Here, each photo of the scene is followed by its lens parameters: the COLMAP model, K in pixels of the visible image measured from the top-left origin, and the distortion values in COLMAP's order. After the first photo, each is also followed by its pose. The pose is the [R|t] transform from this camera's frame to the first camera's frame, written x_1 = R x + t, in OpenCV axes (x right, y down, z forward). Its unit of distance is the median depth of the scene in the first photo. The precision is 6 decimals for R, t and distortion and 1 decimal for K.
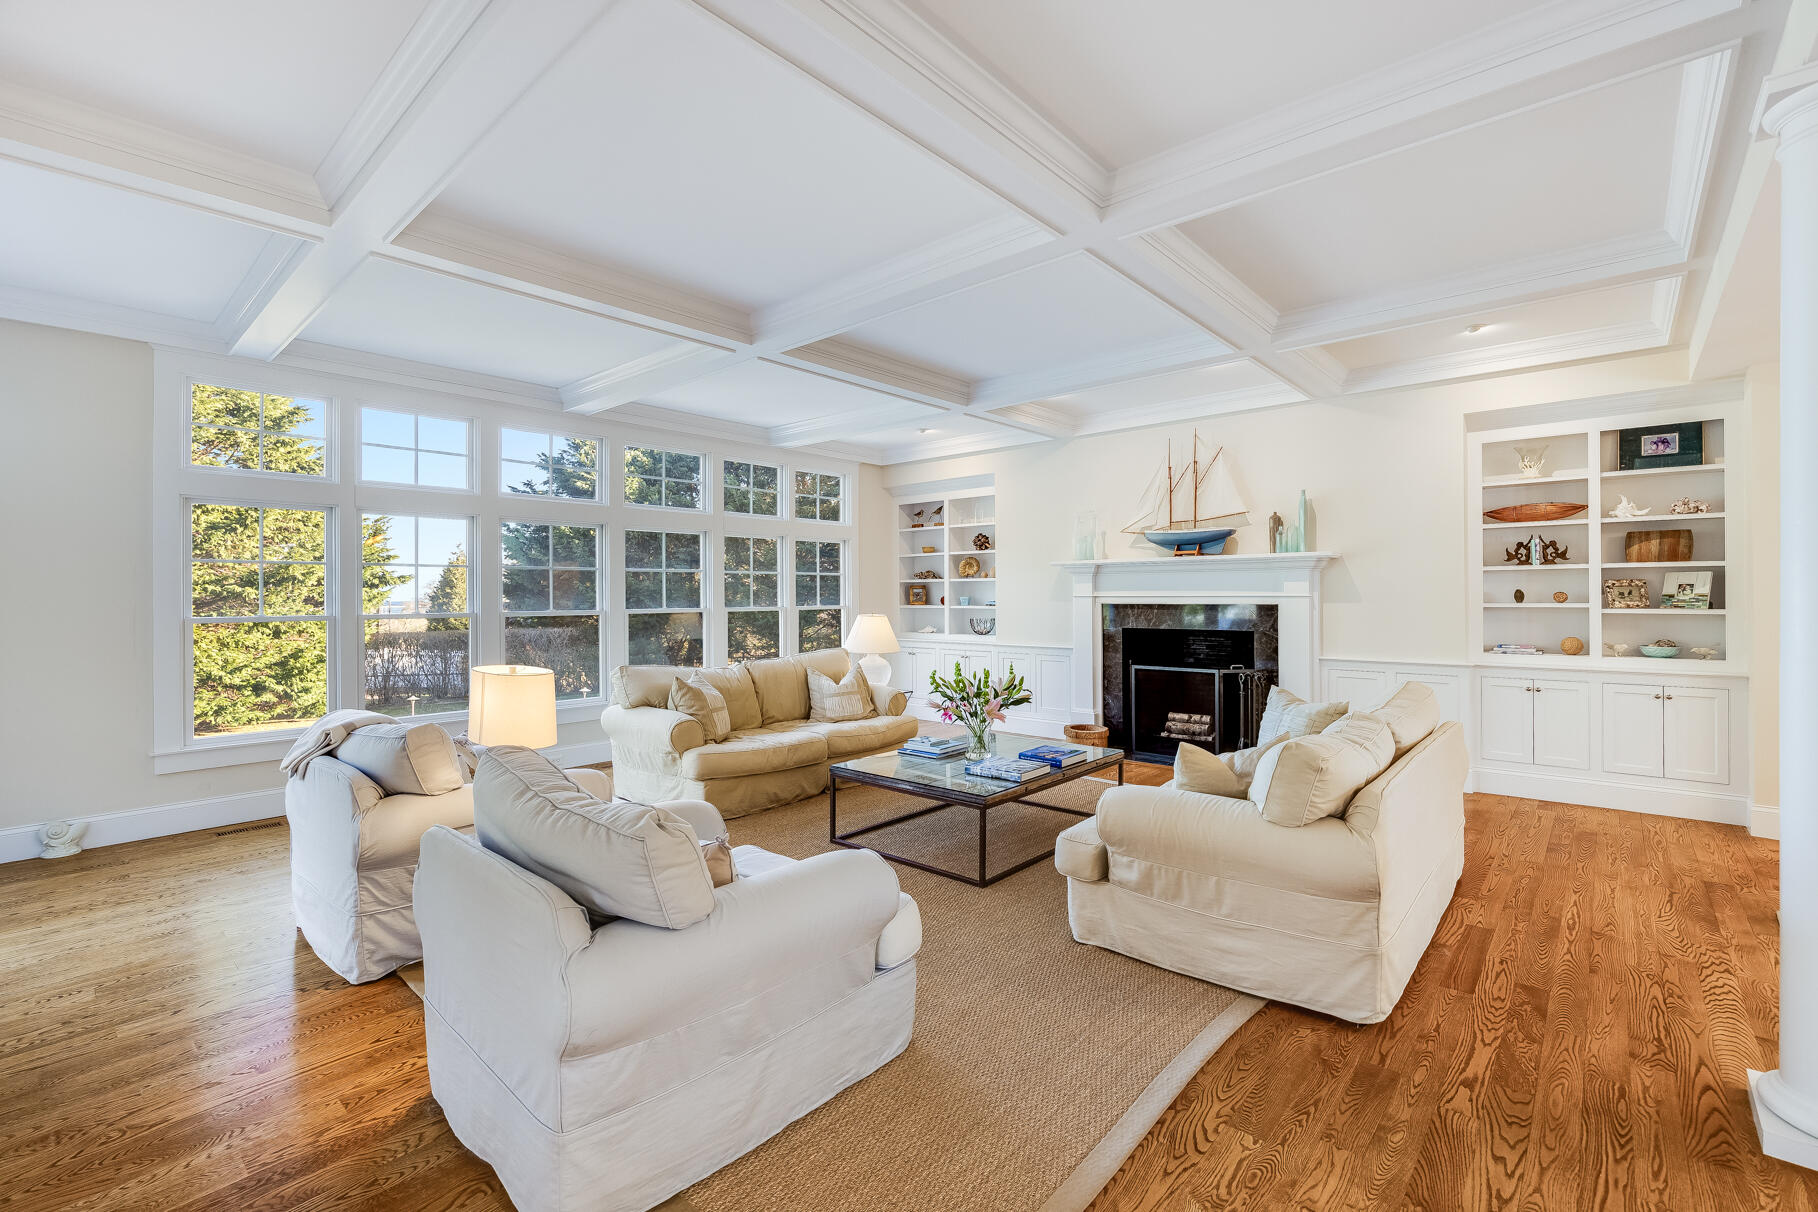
lens RADIAL K [[796.5, 0, 915.9], [0, 796.5, 595.1], [0, 0, 1]] dist [-0.002271, -0.000509]
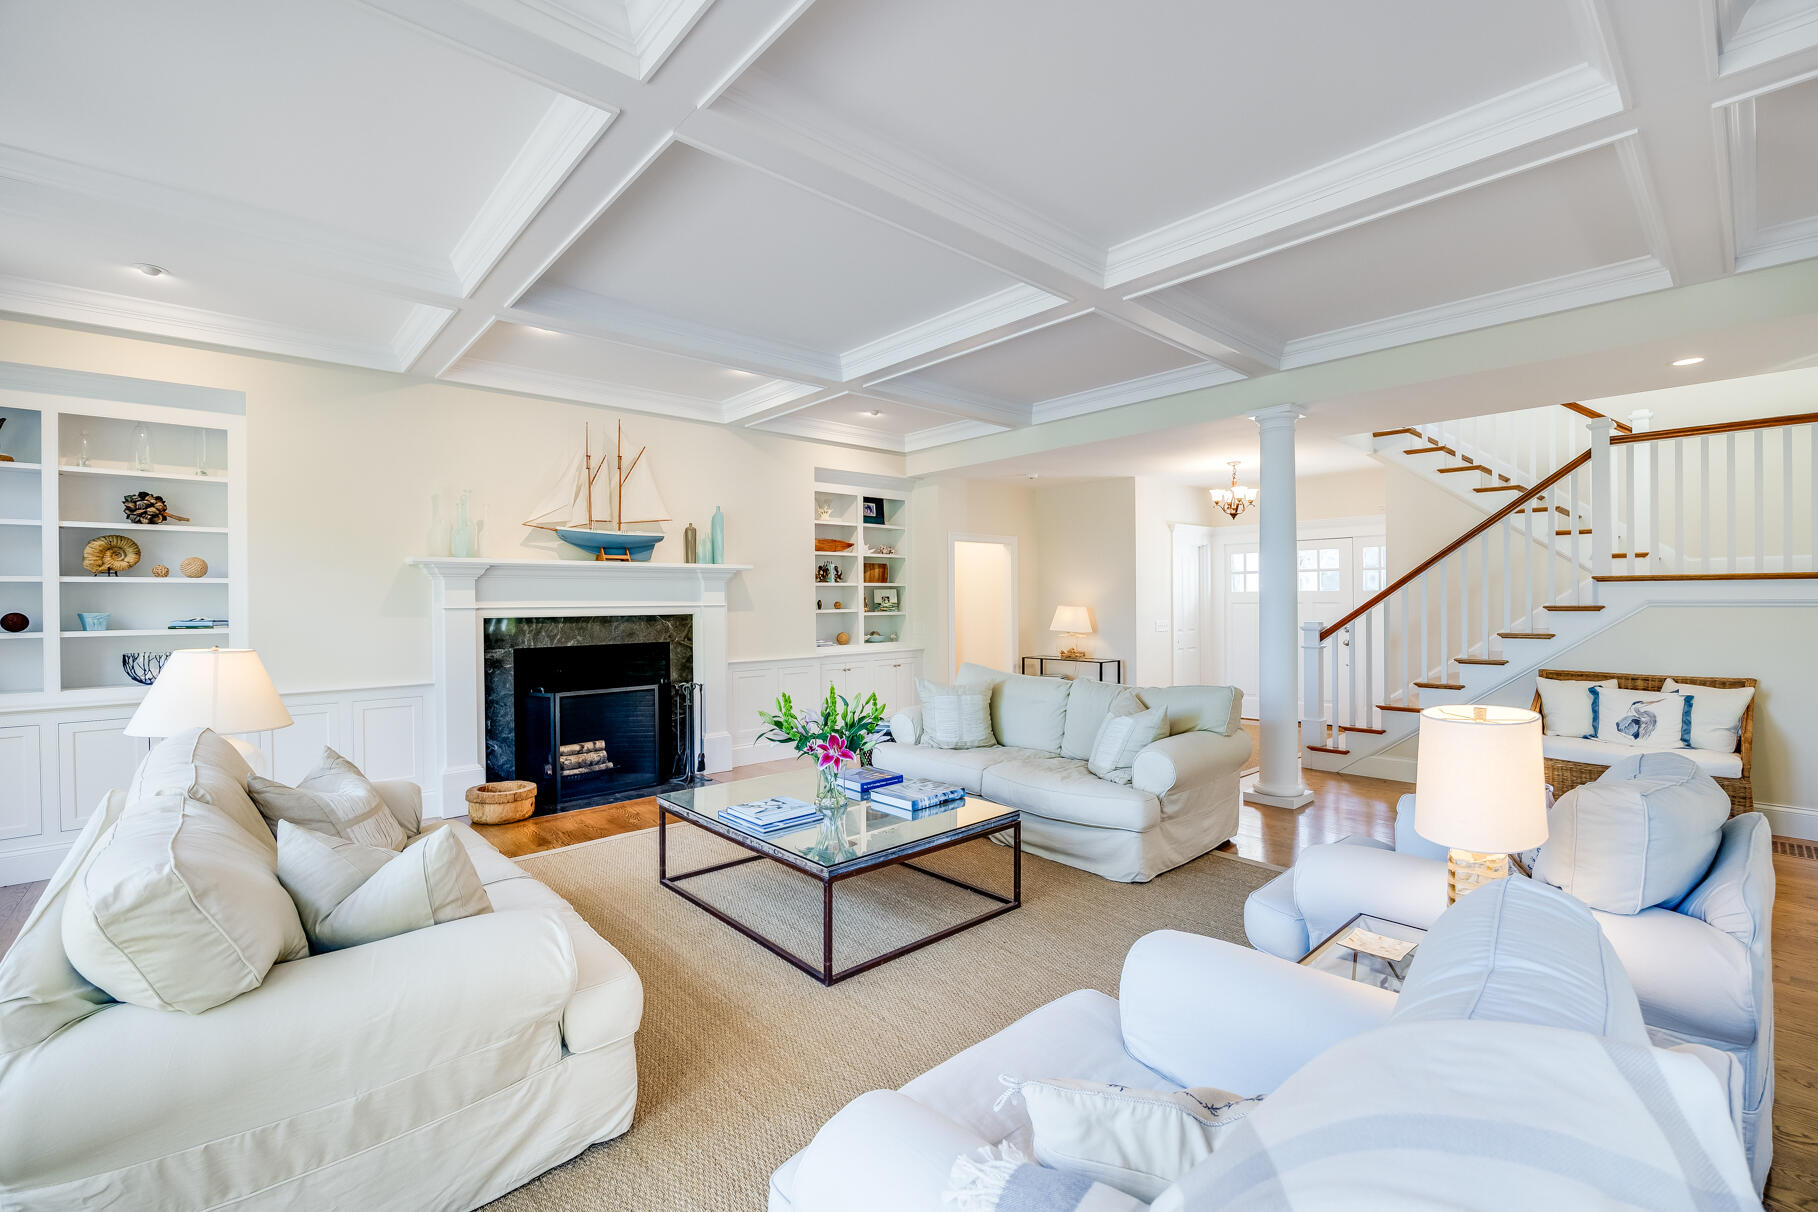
lens RADIAL K [[794.7, 0, 898.5], [0, 794.7, 602.6], [0, 0, 1]] dist [0.003858, -0.000280]
pose [[0.123664, 0.002618, 0.992321, -0.567099], [0.010232, 0.999940, -0.003913, 0.004182], [-0.992271, 0.010637, 0.123630, 0.661030]]
